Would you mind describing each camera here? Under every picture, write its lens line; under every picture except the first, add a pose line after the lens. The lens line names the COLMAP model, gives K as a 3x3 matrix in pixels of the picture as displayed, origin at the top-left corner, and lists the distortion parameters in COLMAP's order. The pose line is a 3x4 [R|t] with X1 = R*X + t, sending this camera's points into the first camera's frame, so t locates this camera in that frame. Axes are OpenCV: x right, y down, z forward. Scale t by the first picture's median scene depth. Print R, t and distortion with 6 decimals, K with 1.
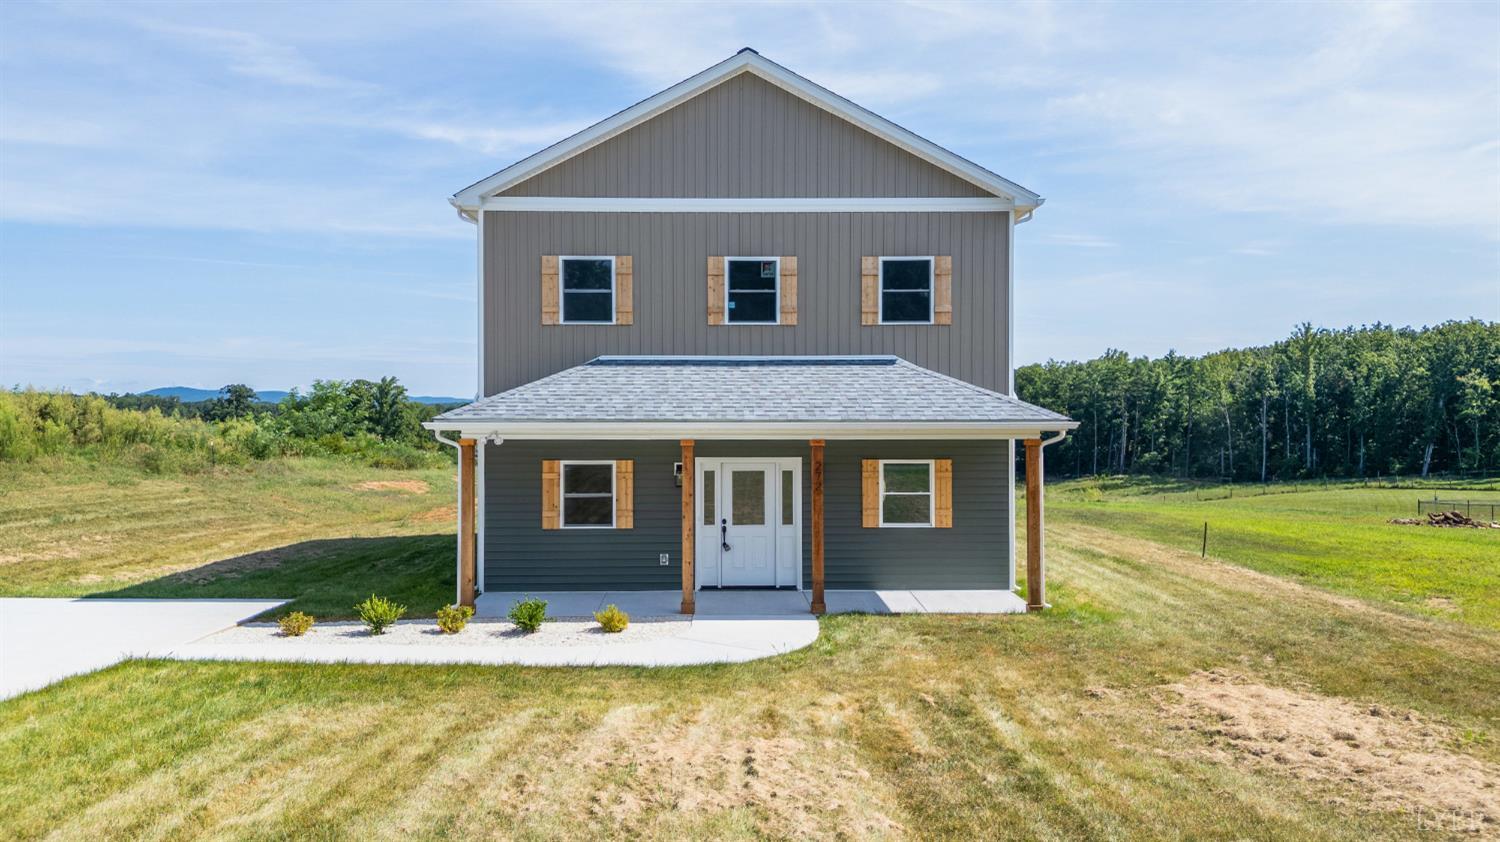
lens RADIAL K [[1094.4, 0, 757.1], [0, 1094.4, 452.1], [0, 0, 1]] dist [0.057107, -0.002842]
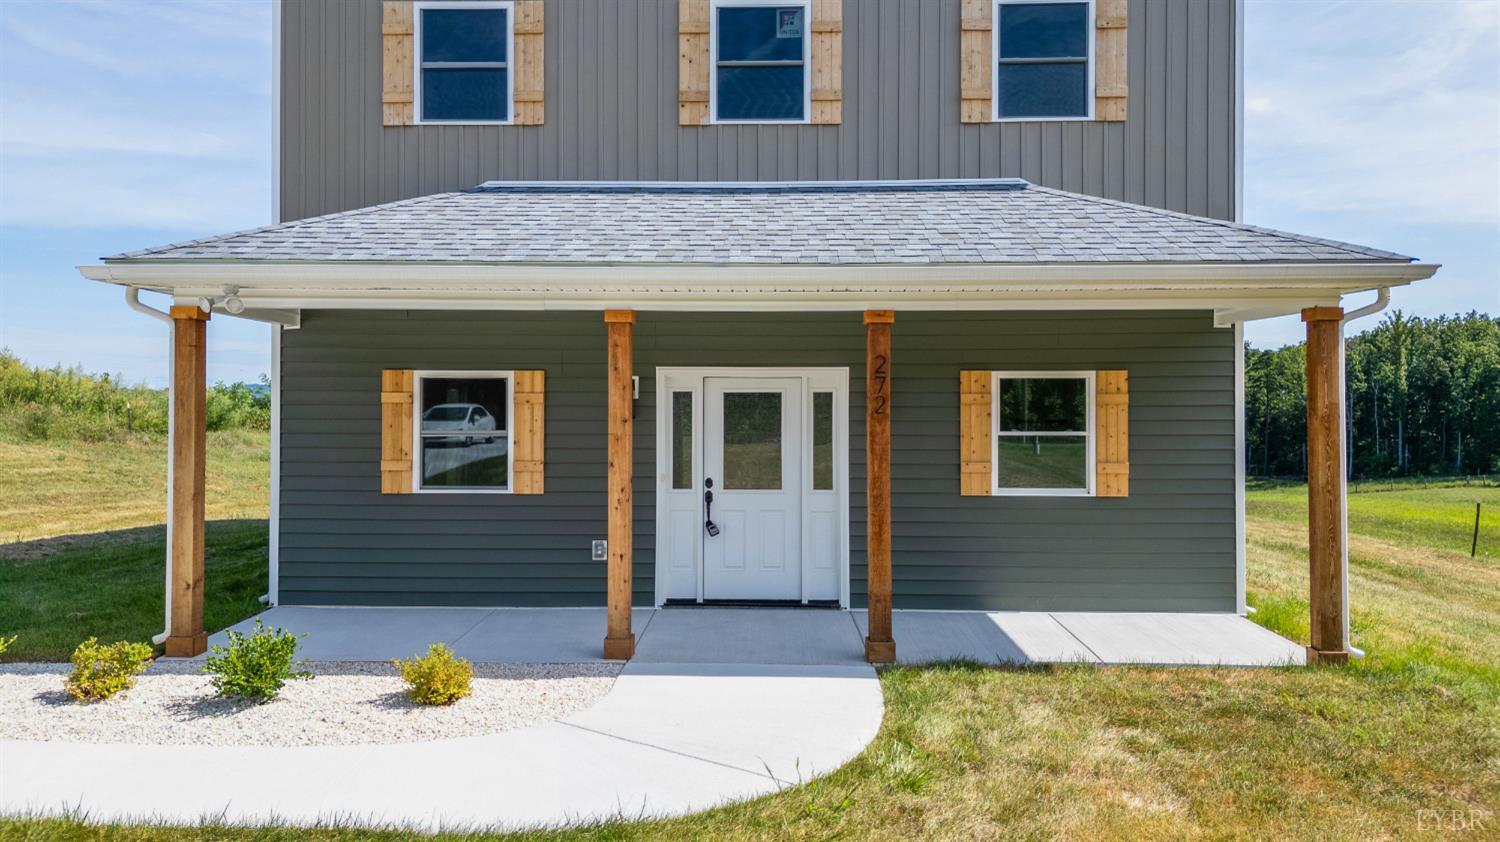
lens RADIAL K [[1138.6, 0, 750.0], [0, 1138.6, 421.0], [0, 0, 1]] dist [0.023861, -0.005051]
pose [[0.998621, 0.004303, -0.052317, 0.021232], [-0.005439, 0.999752, -0.021590, 0.045038], [0.052211, 0.021844, 0.998397, 0.431389]]
